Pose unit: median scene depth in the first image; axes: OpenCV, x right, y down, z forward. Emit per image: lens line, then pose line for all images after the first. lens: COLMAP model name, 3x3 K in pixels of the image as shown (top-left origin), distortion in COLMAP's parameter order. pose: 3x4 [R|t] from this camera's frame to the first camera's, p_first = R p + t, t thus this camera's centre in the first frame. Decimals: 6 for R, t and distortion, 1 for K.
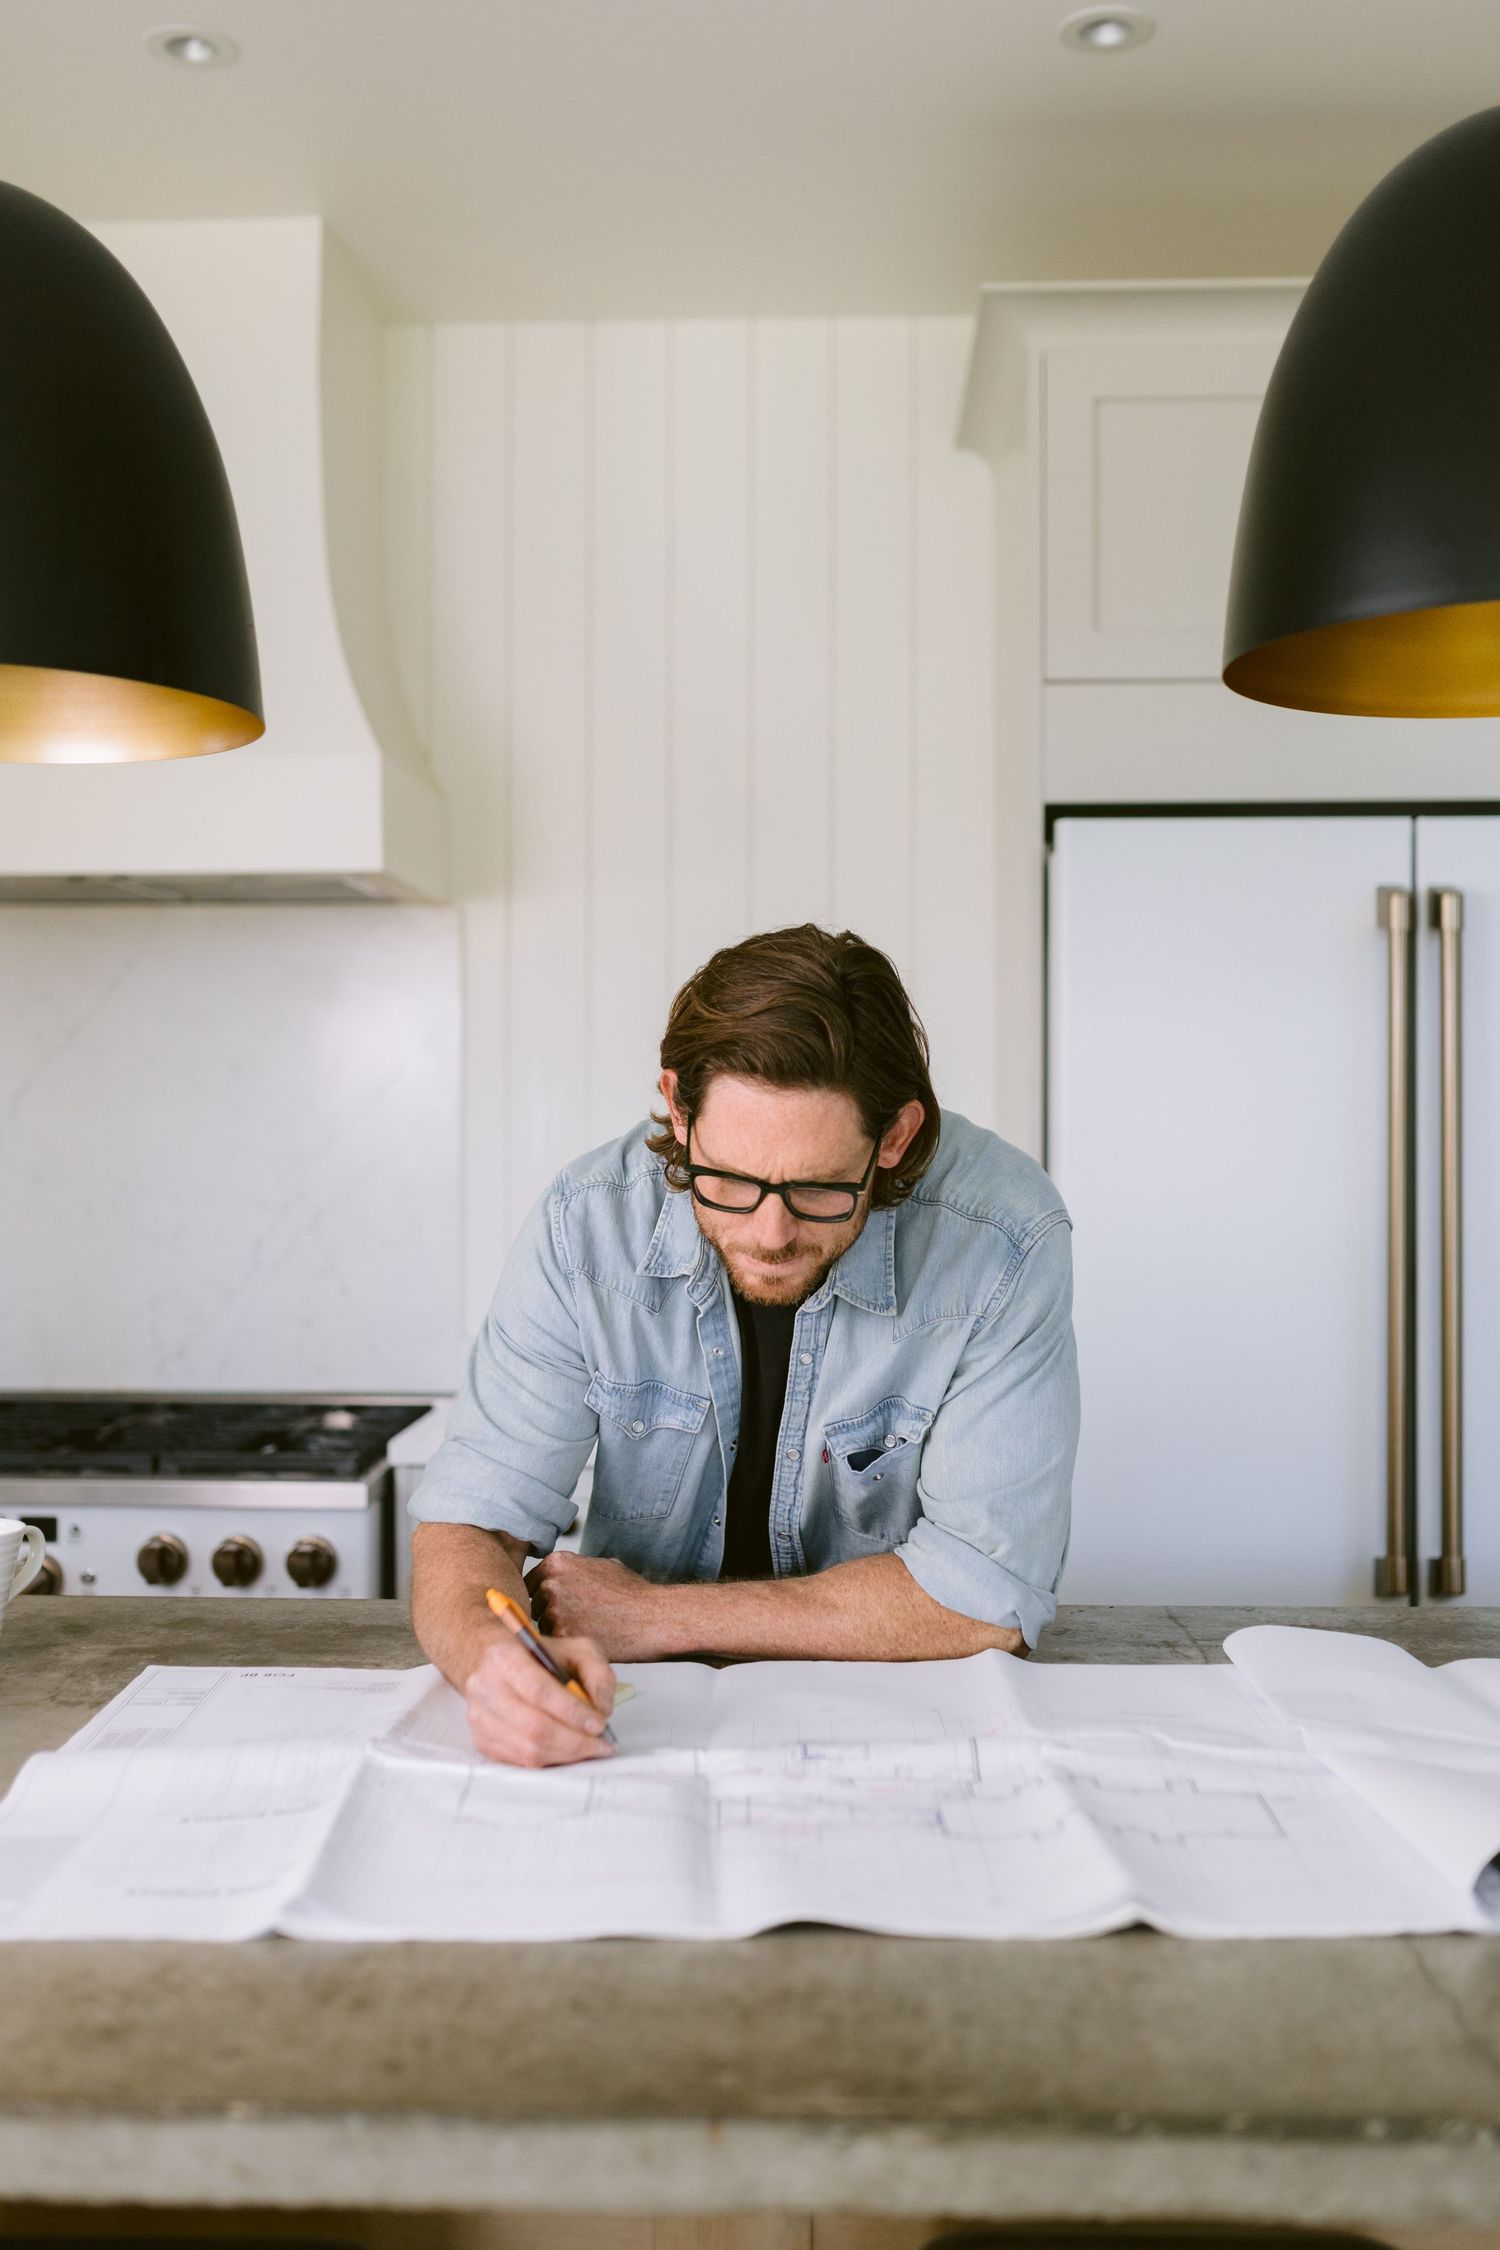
lens RADIAL K [[2688.7, 0, 750.0], [0, 2688.7, 1125.0], [0, 0, 1]] dist [0.002034, -0.055370]
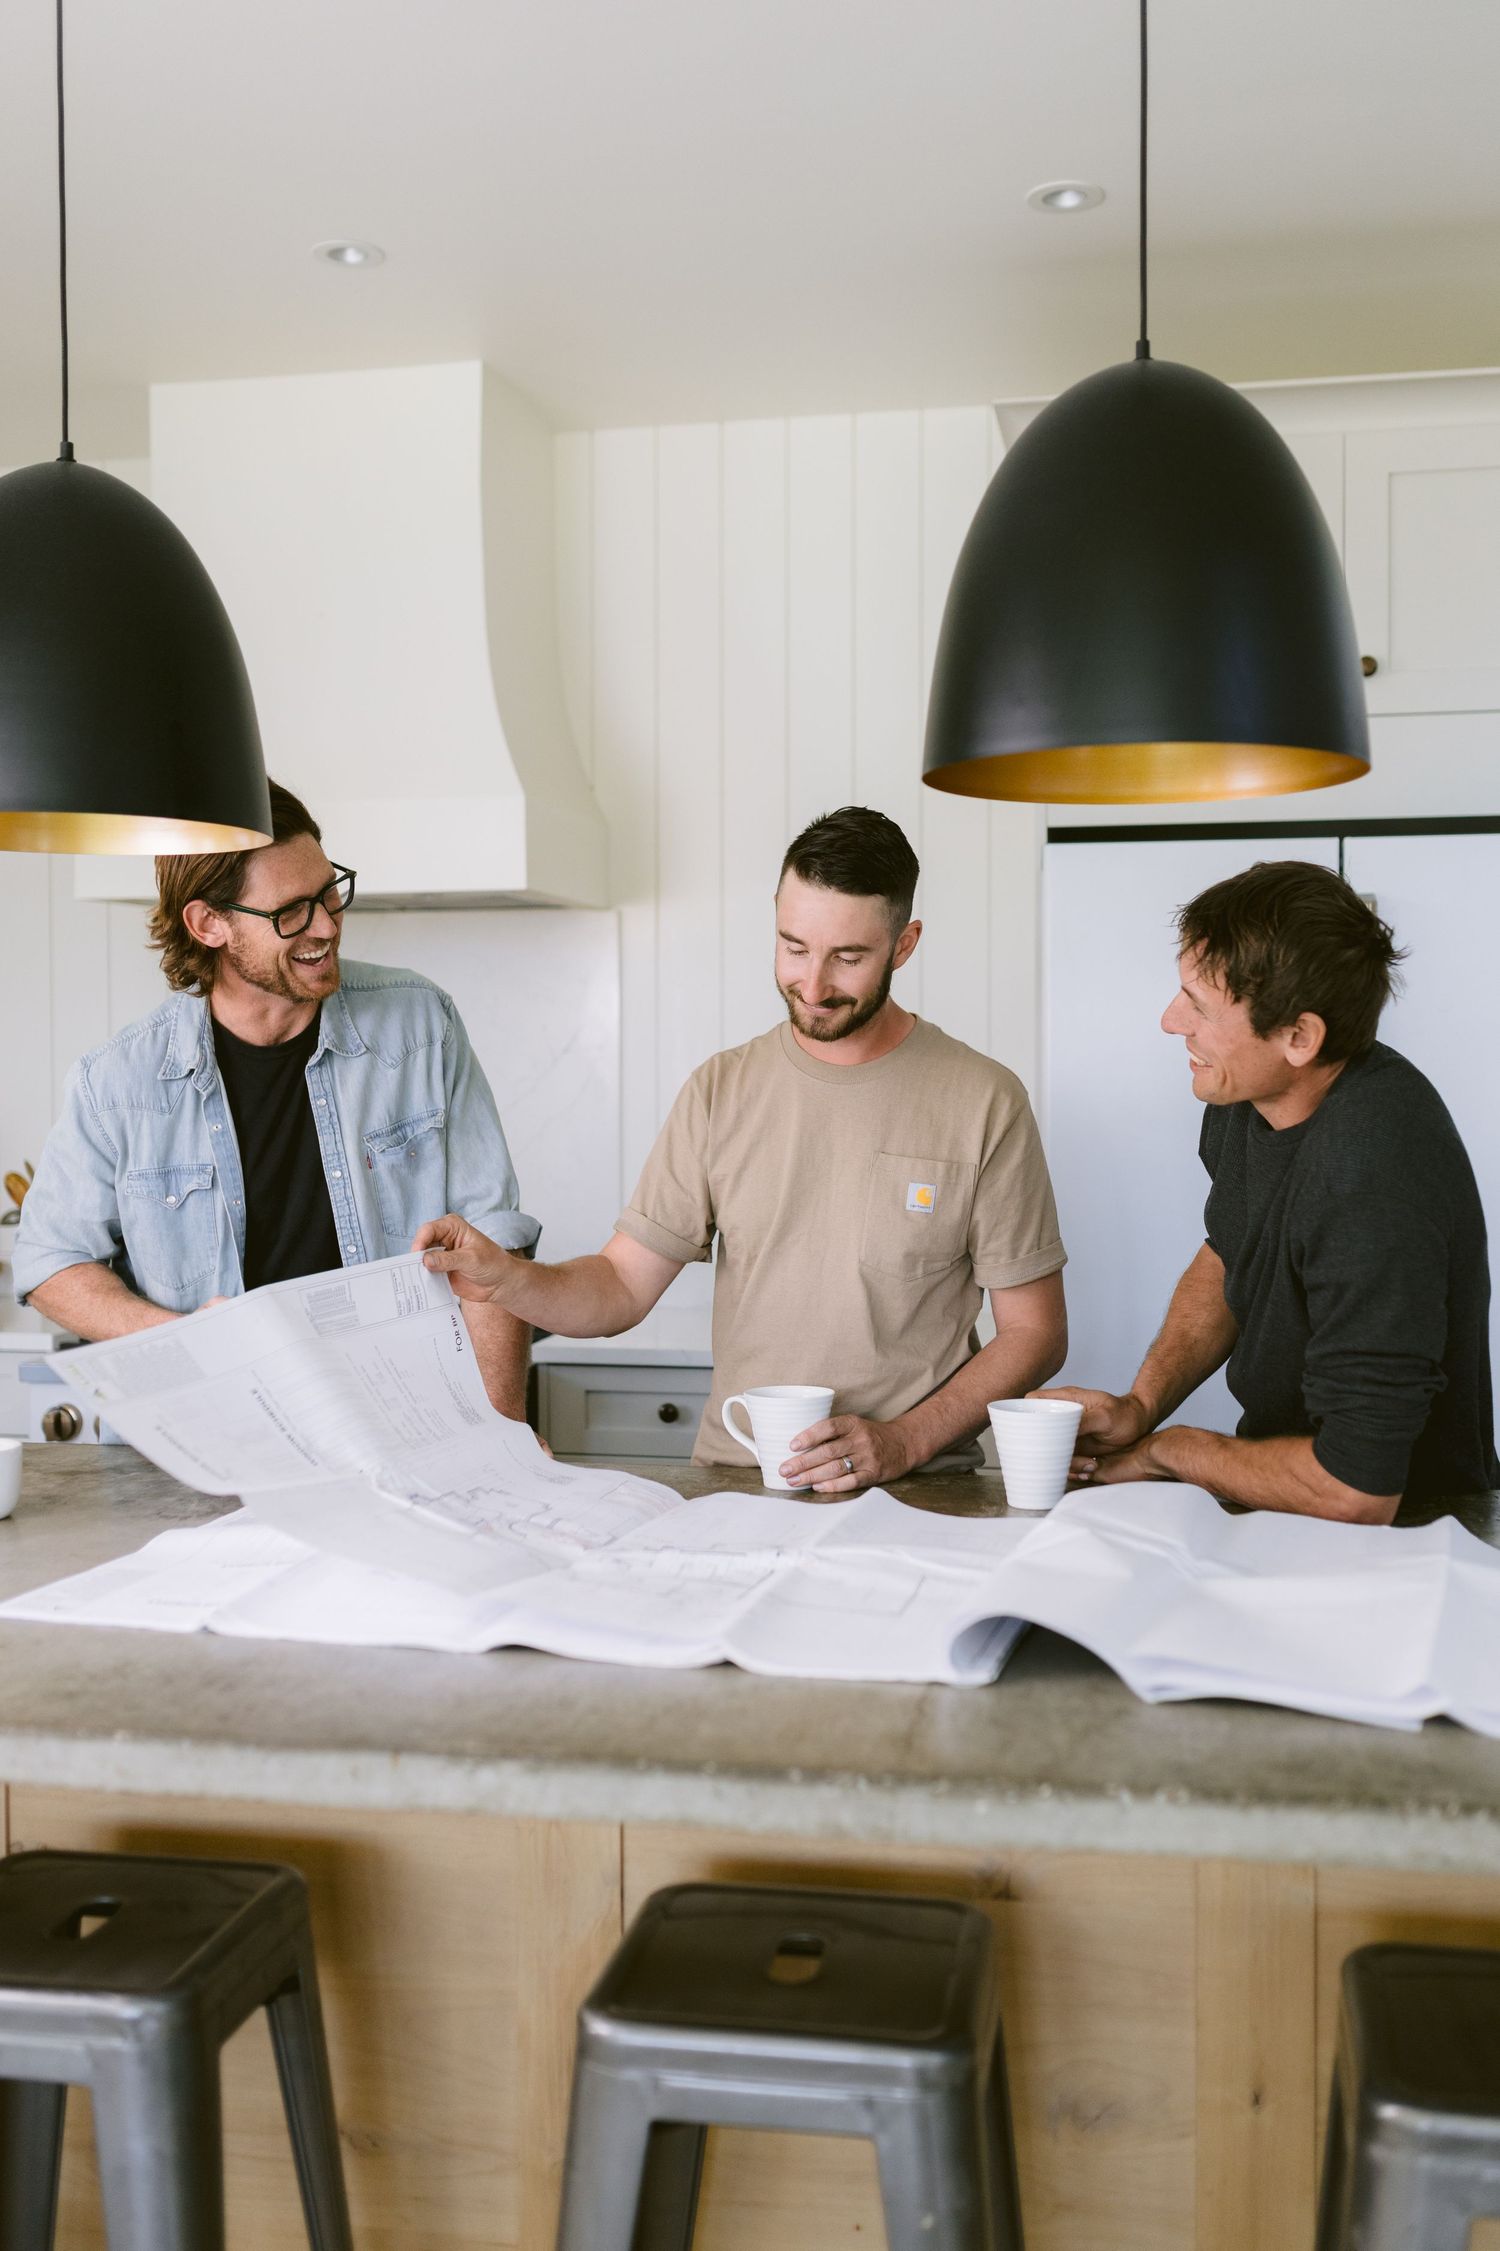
lens RADIAL K [[2689.9, 0, 750.0], [0, 2689.9, 1125.5], [0, 0, 1]] dist [0.002034, -0.055370]
pose [[0.983402, 0.000238, -0.181438, 0.443303], [0.005162, 0.999558, 0.029290, -0.048590], [0.181365, -0.029740, 0.982966, -0.491679]]
